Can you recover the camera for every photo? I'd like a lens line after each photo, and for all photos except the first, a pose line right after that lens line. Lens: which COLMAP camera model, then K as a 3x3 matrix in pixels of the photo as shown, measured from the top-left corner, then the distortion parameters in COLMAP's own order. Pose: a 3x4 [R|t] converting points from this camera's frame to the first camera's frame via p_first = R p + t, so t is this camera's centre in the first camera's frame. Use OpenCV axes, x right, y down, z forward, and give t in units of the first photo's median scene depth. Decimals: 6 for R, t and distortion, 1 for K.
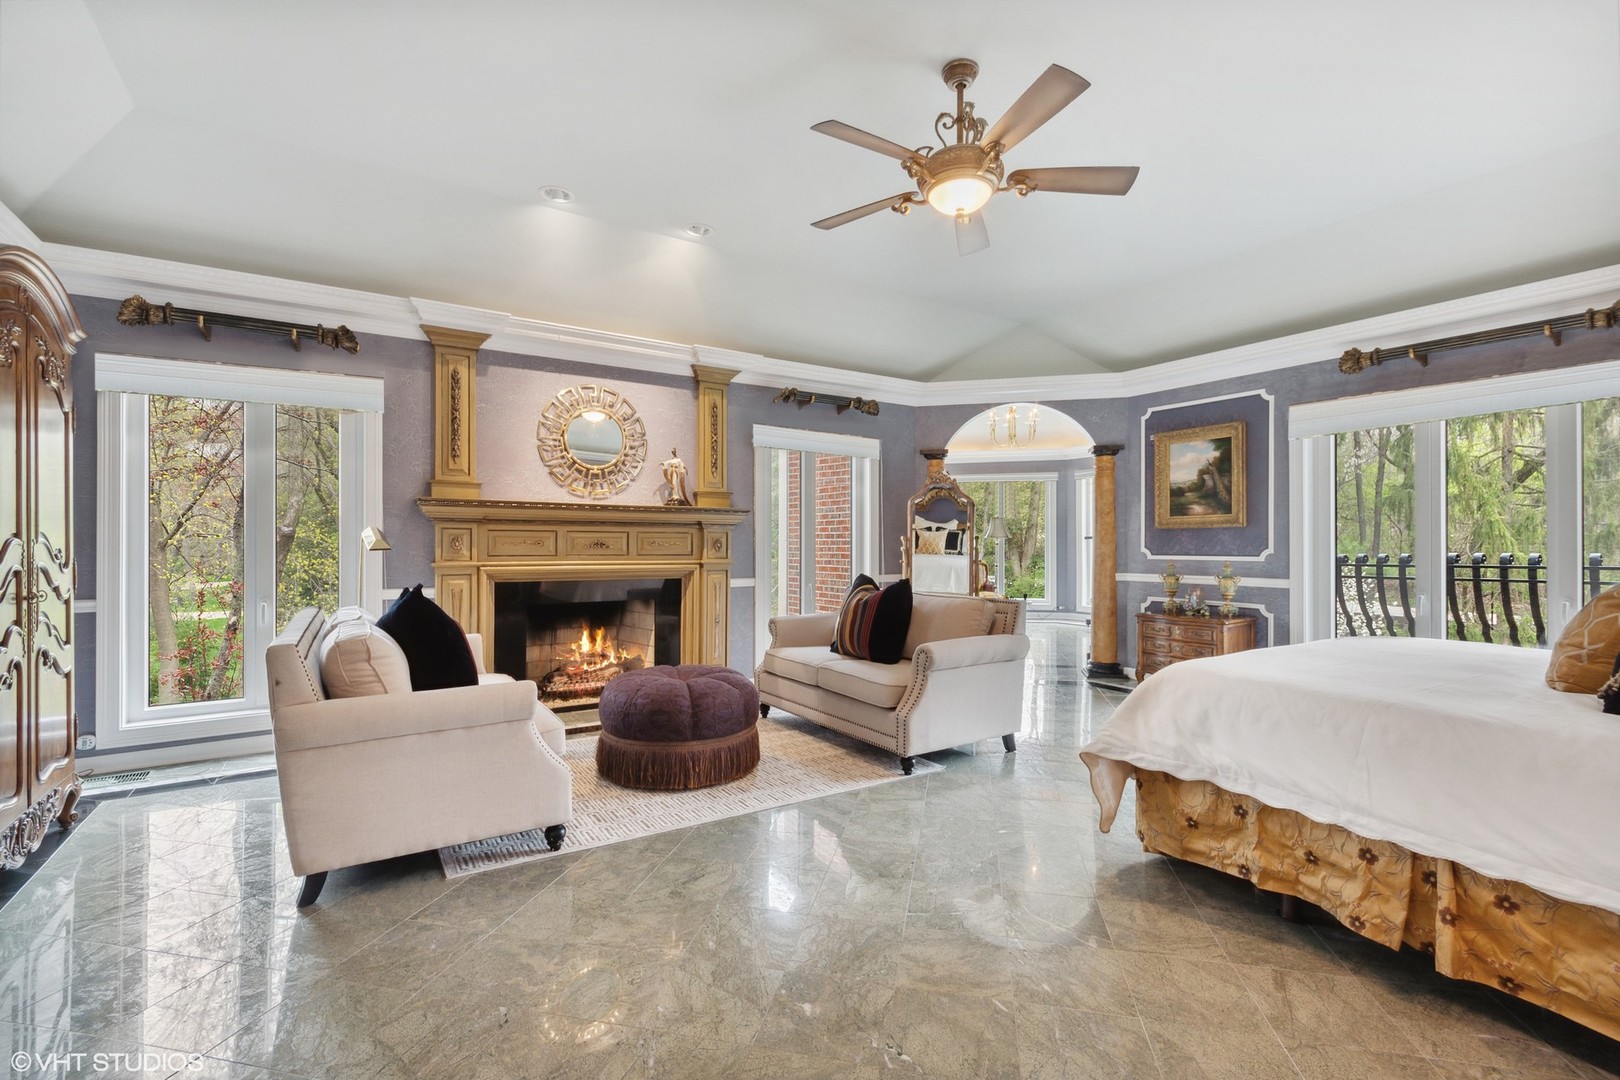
lens RADIAL K [[714.4, 0, 829.5], [0, 714.4, 530.8], [0, 0, 1]] dist [0.000598, 0.002087]
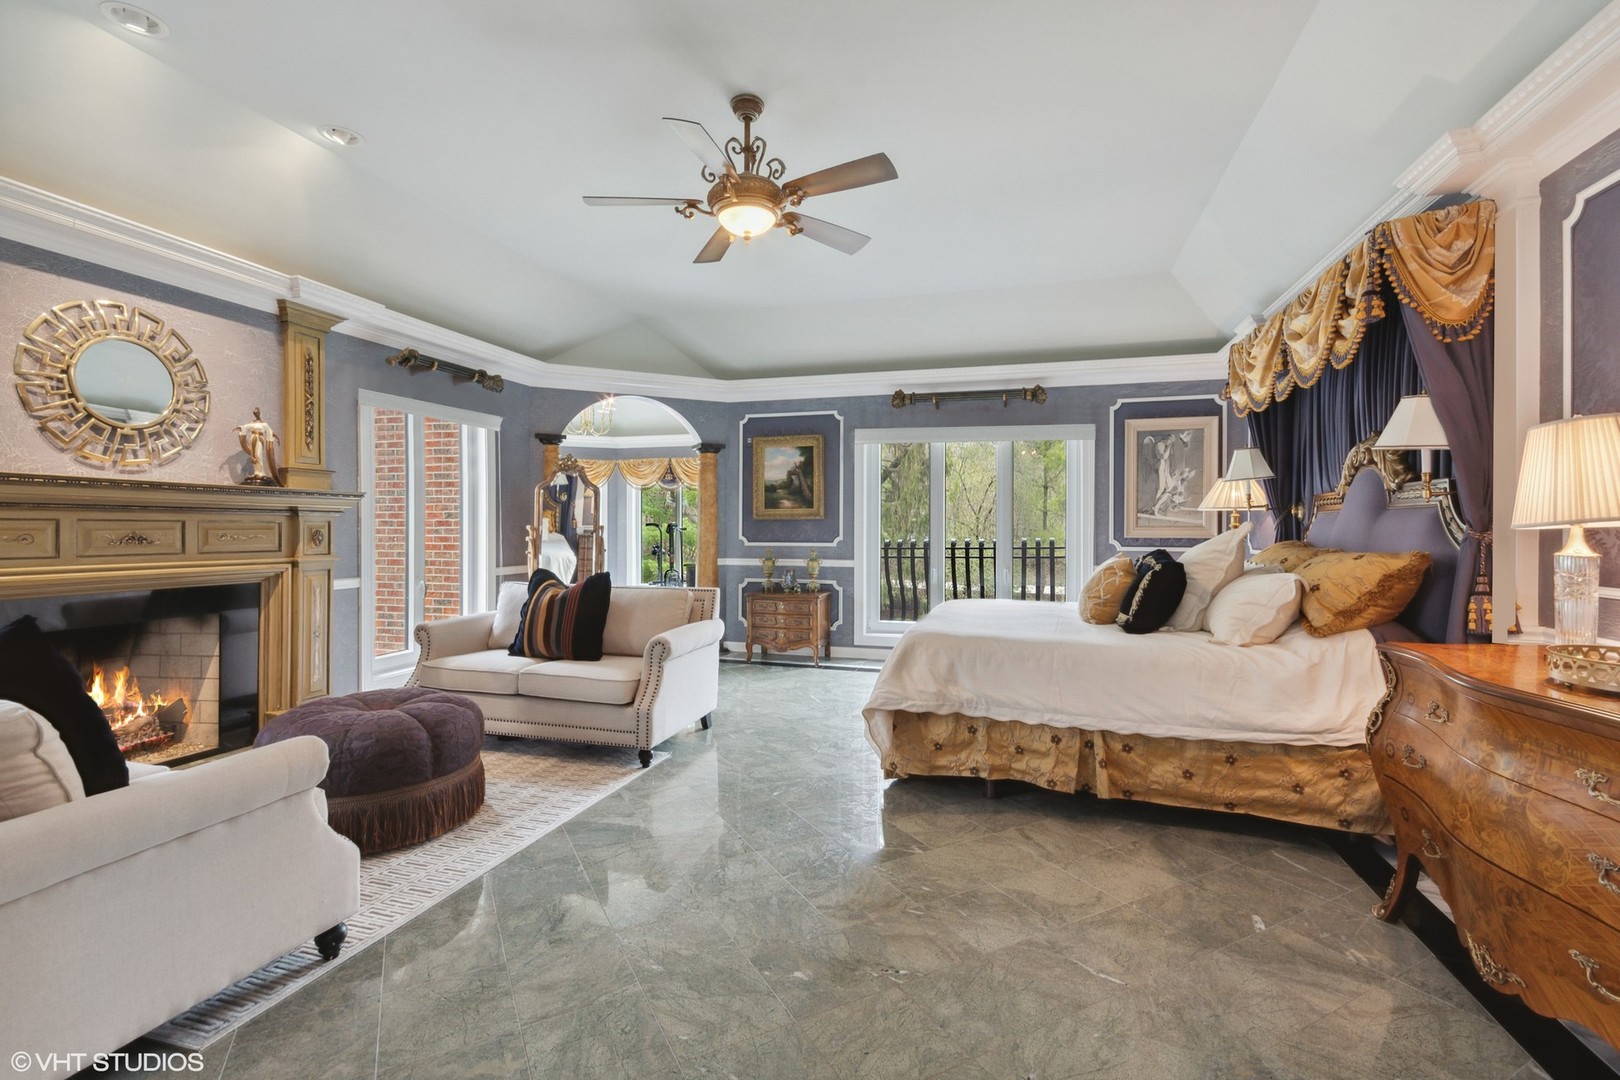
lens RADIAL K [[714.4, 0, 814.0], [0, 714.4, 517.7], [0, 0, 1]] dist [0.000598, 0.002087]
pose [[0.763942, 0.009190, 0.645219, -0.302794], [-0.013565, 0.999906, 0.001820, -0.012790], [-0.645142, -0.010143, 0.763995, 0.067827]]
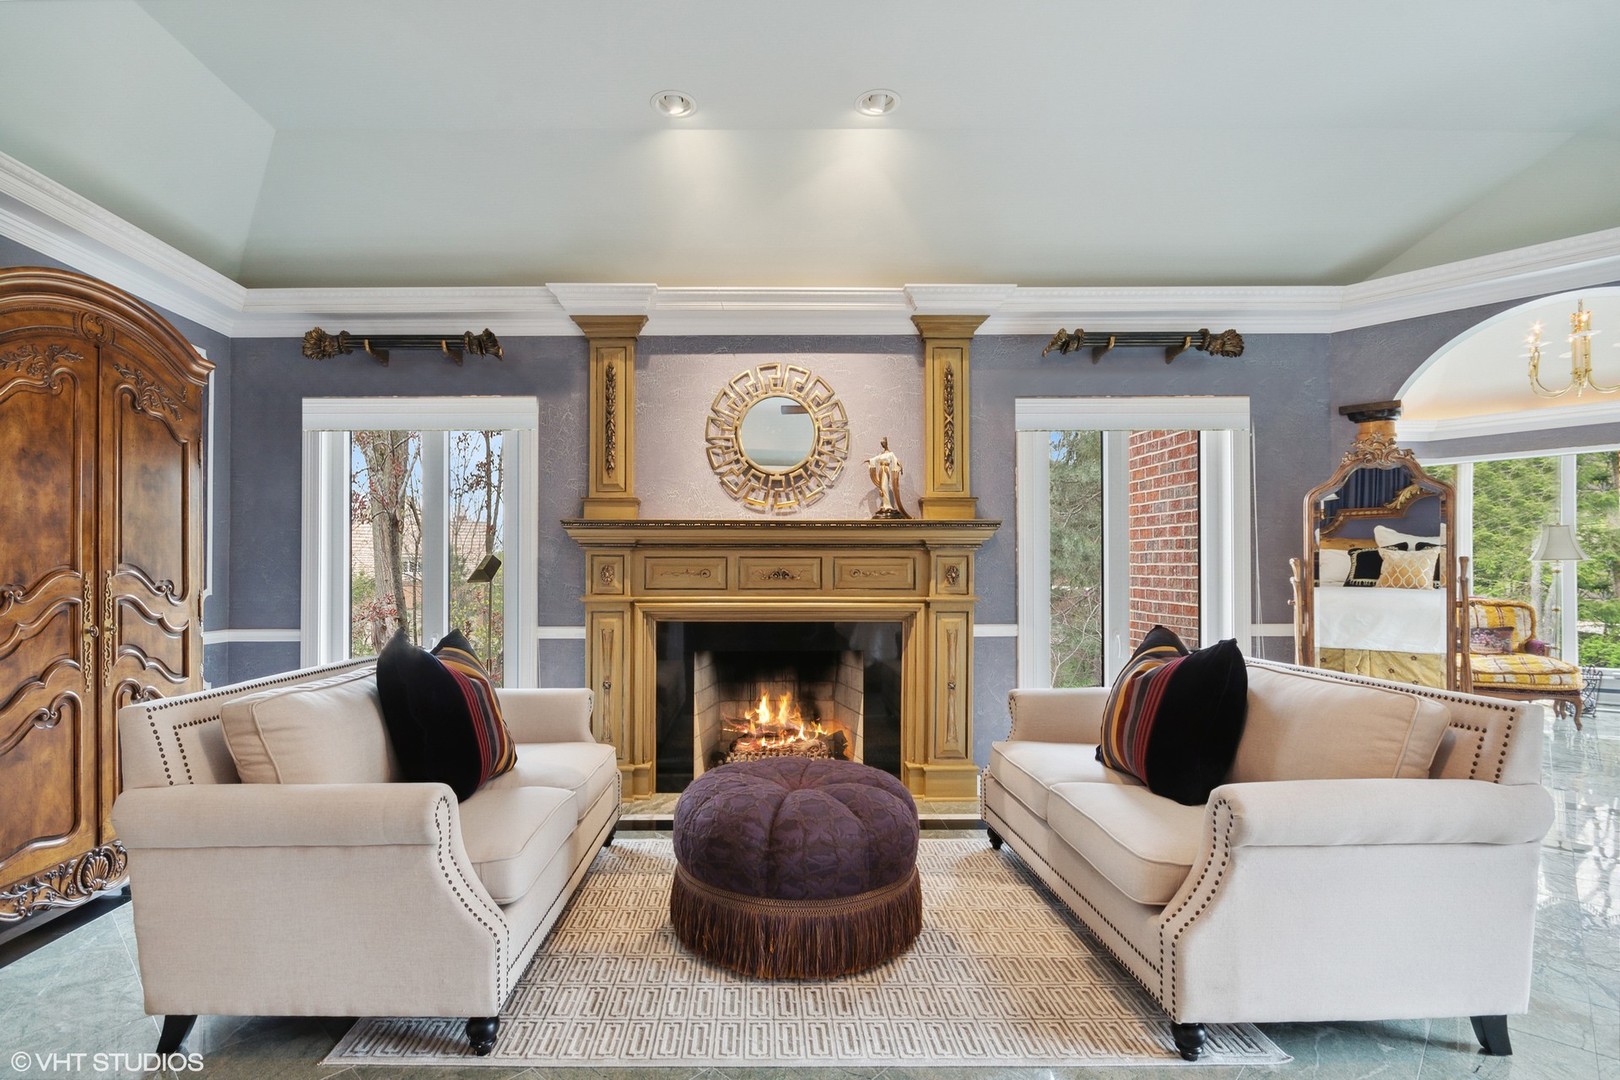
lens RADIAL K [[785.7, 0, 782.5], [0, 785.7, 559.8], [0, 0, 1]] dist [-0.001165, -0.000446]
pose [[0.838173, -0.013214, -0.545245, 0.143844], [0.014096, 0.999897, -0.002564, 0.006867], [0.545223, -0.005537, 0.838273, 0.348919]]
